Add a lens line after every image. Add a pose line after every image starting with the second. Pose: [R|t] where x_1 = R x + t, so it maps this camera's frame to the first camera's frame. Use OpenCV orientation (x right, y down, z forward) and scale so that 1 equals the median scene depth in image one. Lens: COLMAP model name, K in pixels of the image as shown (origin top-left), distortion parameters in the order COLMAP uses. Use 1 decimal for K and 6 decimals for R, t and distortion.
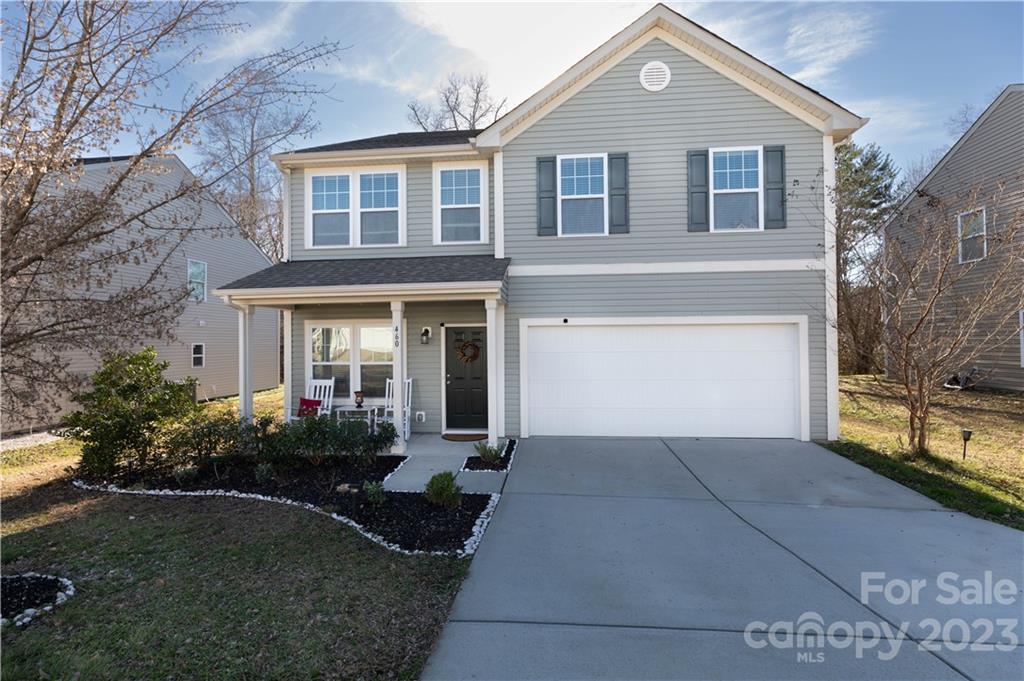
lens RADIAL K [[489.3, 0, 519.1], [0, 489.3, 337.2], [0, 0, 1]] dist [0.004968, 0.000459]
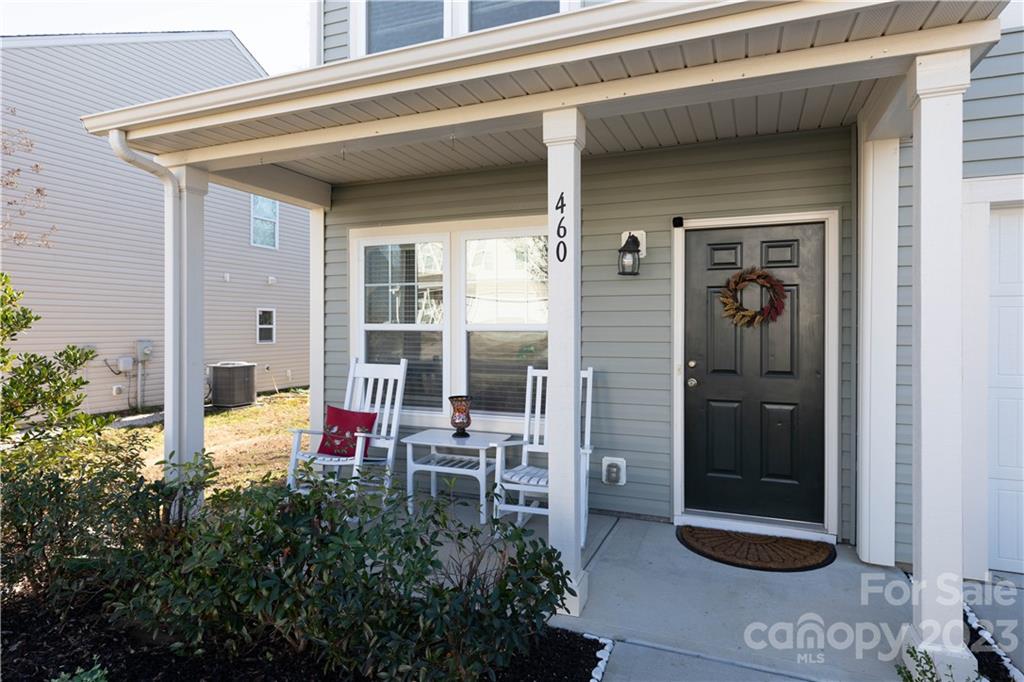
lens RADIAL K [[572.6, 0, 511.8], [0, 572.6, 333.2], [0, 0, 1]] dist [0.022064, -0.000755]
pose [[0.957211, 0.012655, -0.289115, -0.151284], [-0.007022, 0.999765, 0.020512, 0.048650], [0.289307, -0.017604, 0.957075, 0.559915]]
